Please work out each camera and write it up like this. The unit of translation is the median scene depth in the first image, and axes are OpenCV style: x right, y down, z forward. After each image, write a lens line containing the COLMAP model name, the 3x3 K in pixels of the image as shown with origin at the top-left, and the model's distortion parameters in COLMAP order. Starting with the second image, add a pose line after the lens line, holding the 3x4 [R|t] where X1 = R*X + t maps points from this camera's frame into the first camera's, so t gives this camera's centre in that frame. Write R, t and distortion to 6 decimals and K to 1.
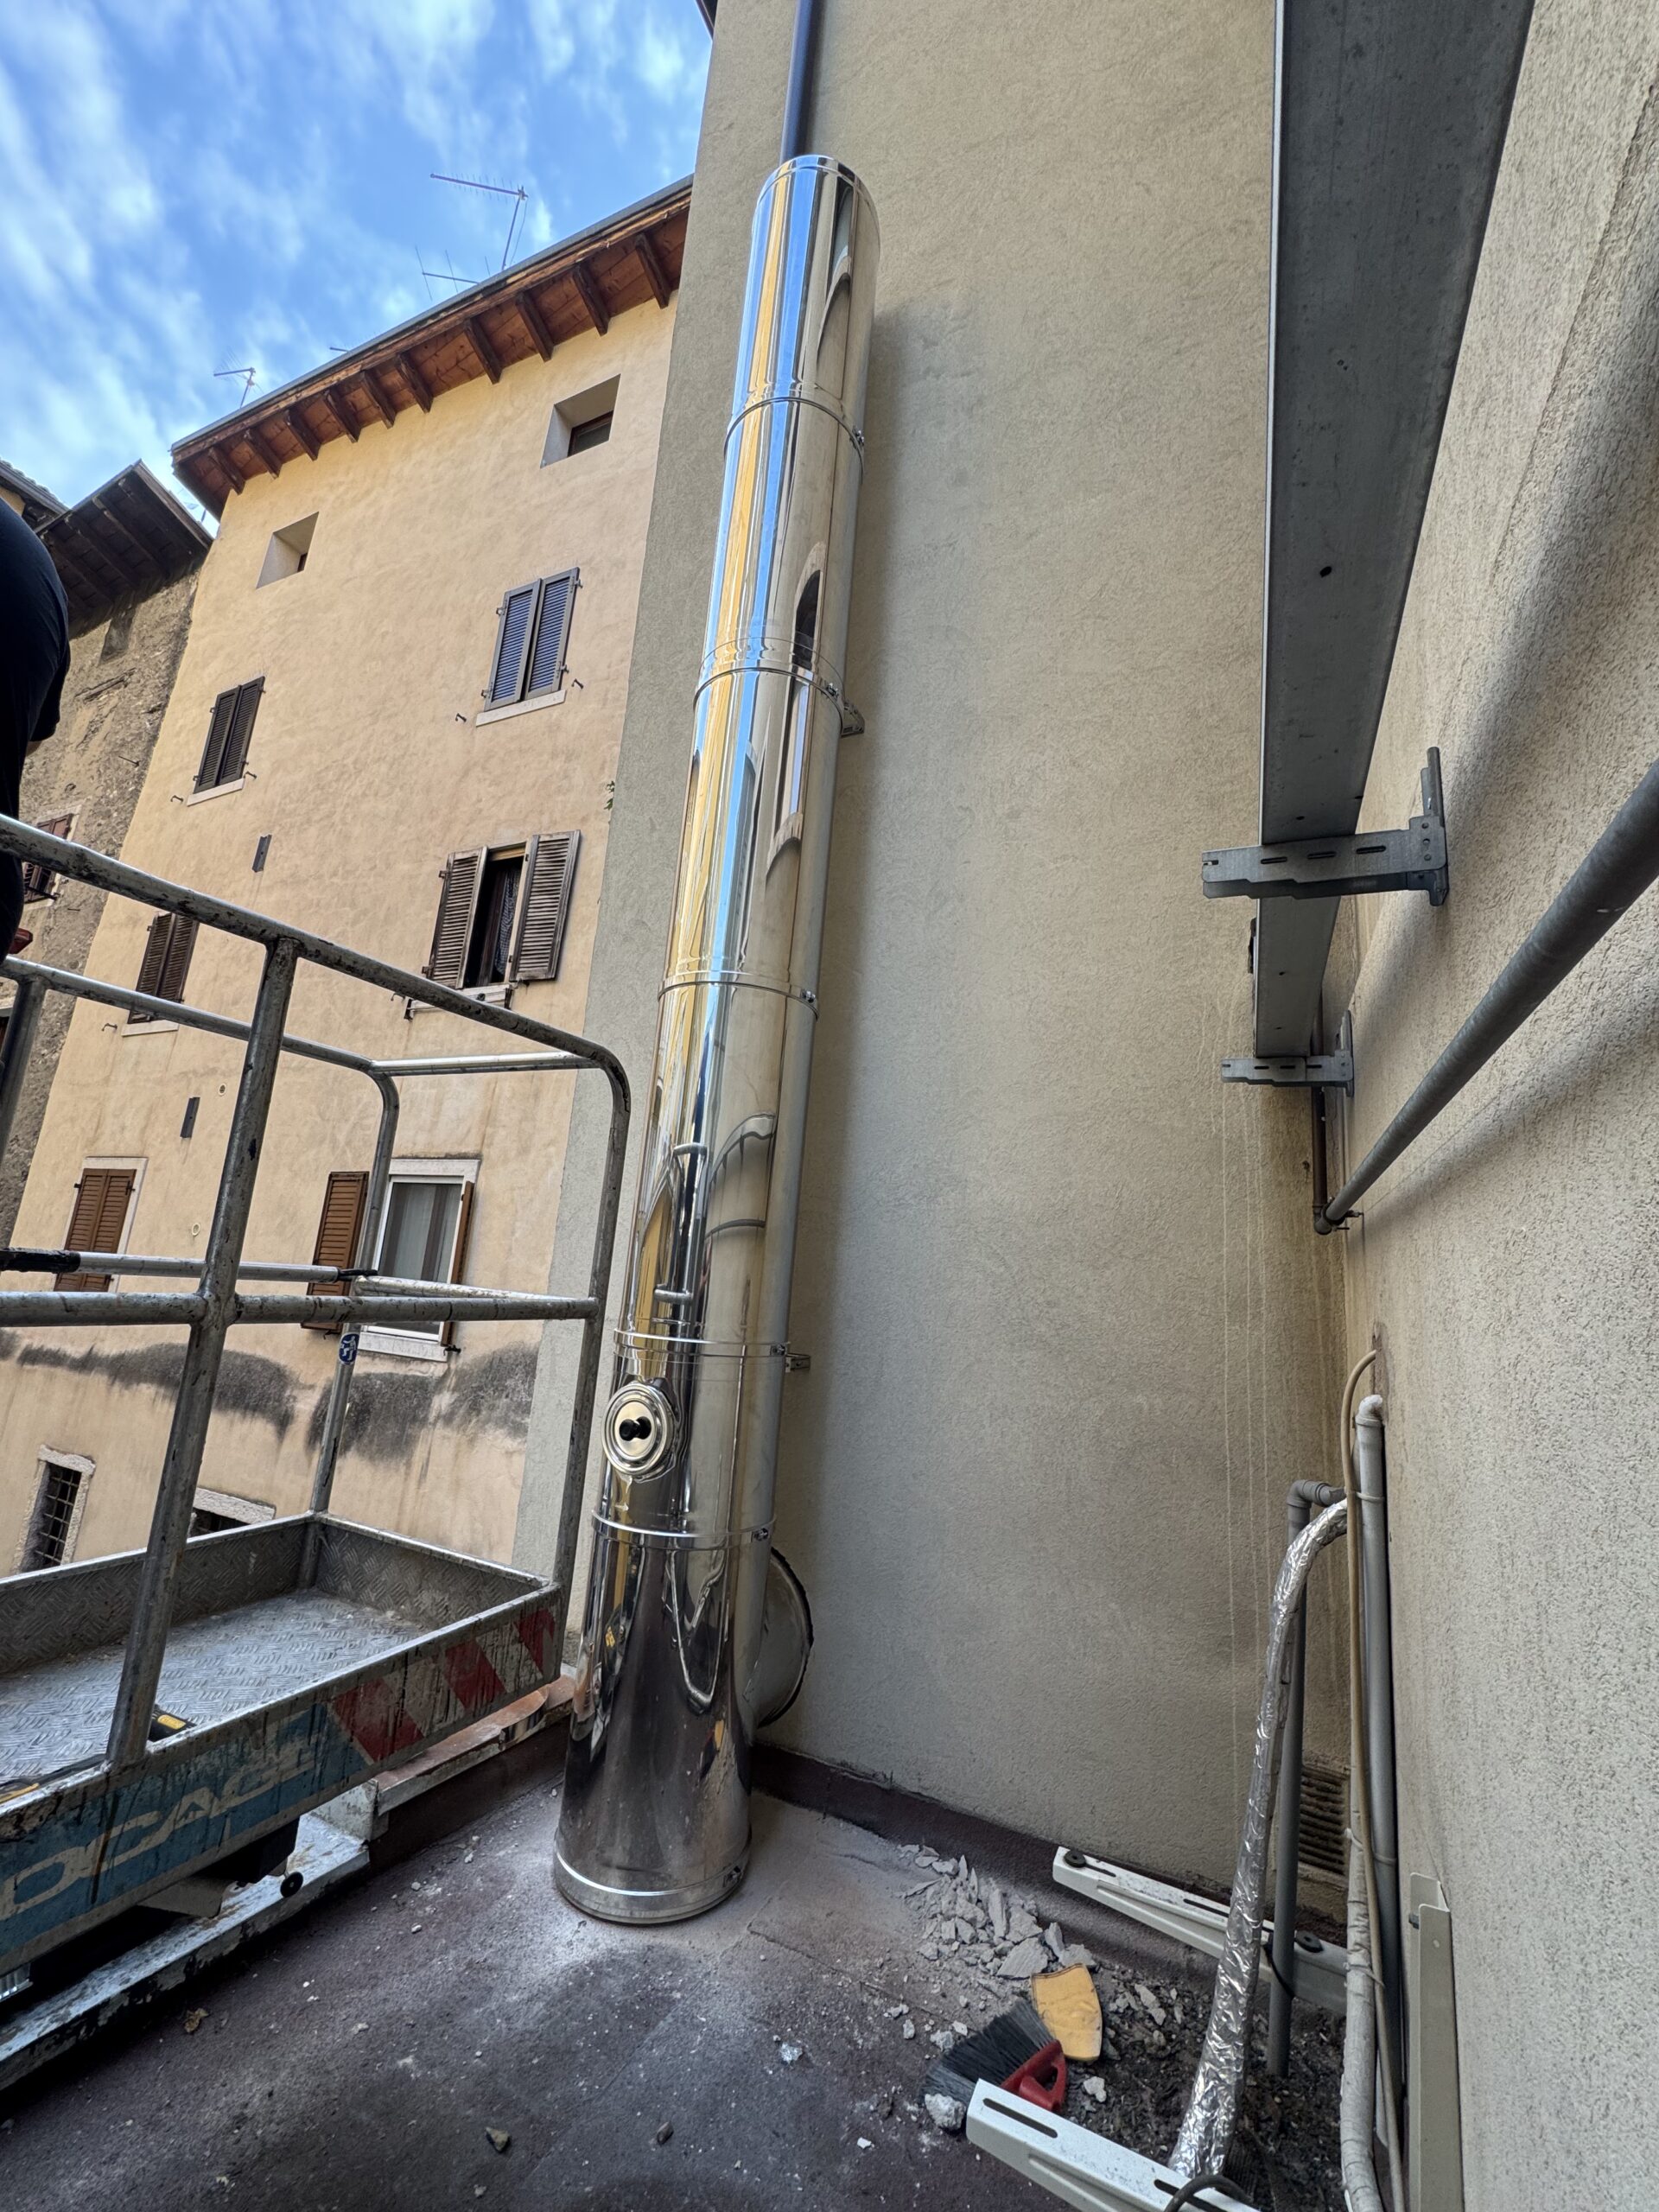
lens RADIAL K [[885.6, 0, 829.1], [0, 885.6, 1105.1], [0, 0, 1]] dist [-0.002111, 0.000250]
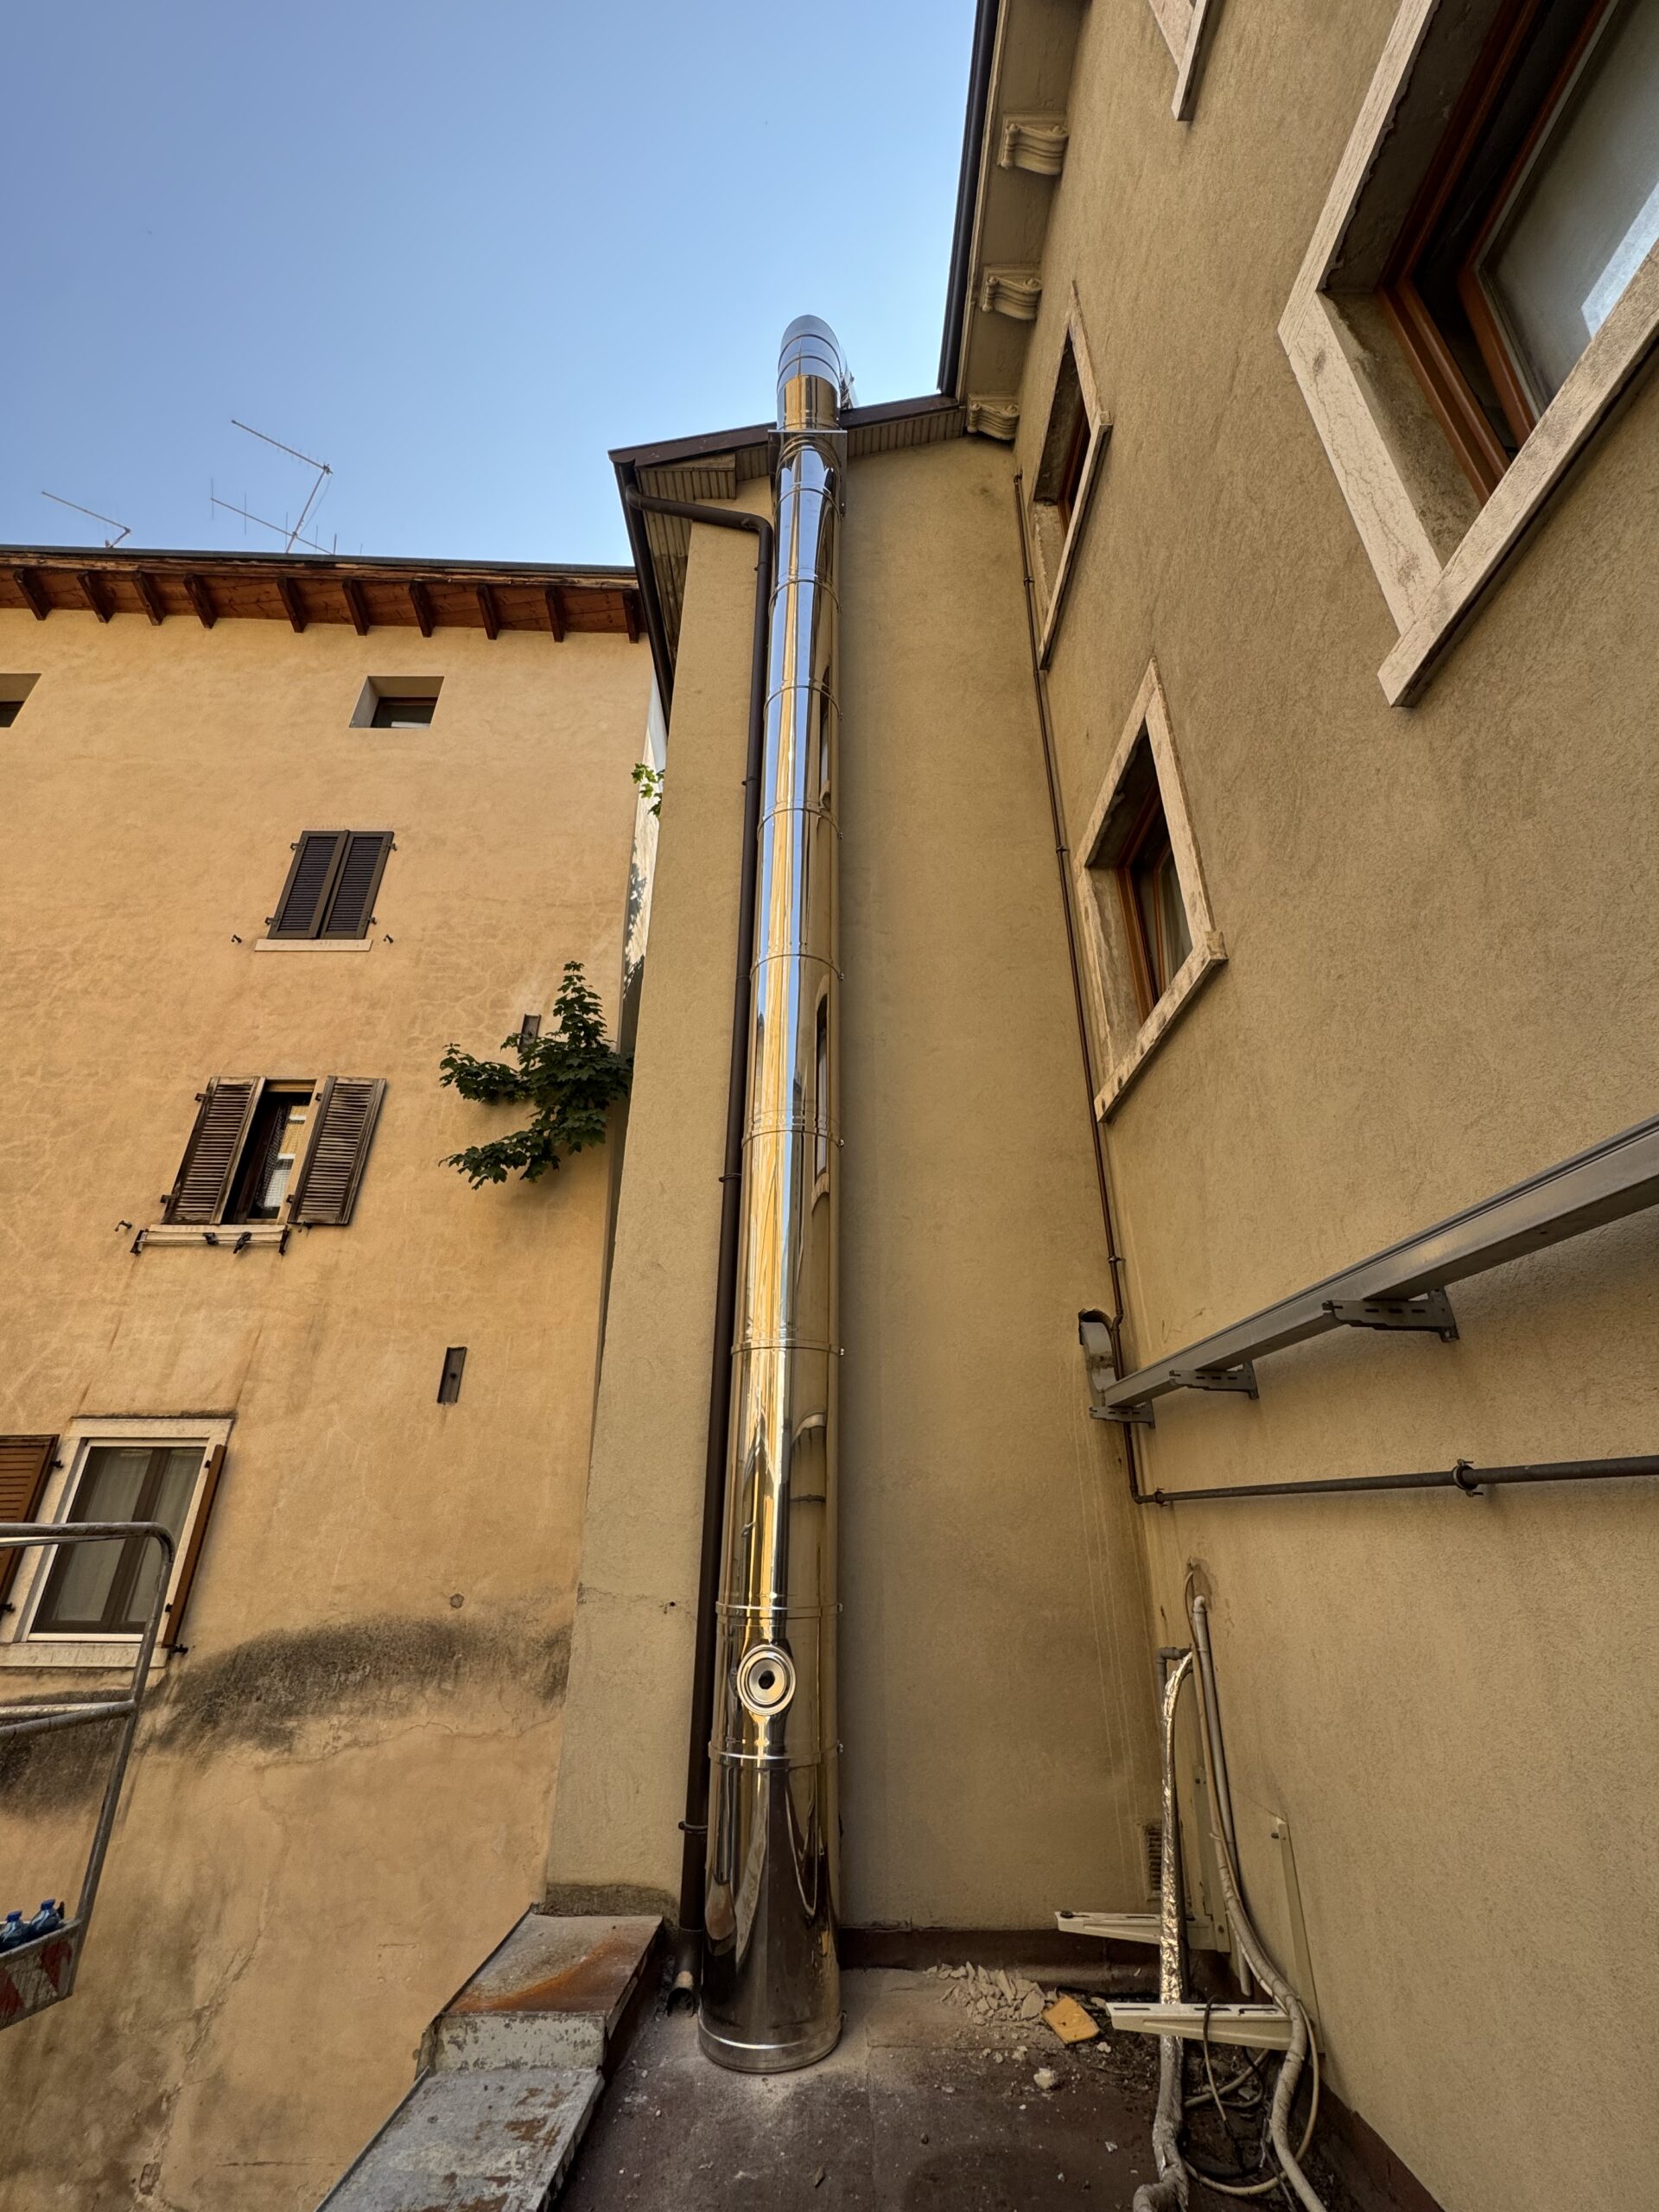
lens RADIAL K [[885.6, 0, 836.8], [0, 885.6, 1101.9], [0, 0, 1]] dist [-0.002111, 0.000250]
pose [[0.903281, 0.113667, 0.413719, -0.238412], [-0.021387, 0.974999, -0.221180, -0.068319], [-0.428516, 0.190939, 0.883129, -0.145652]]
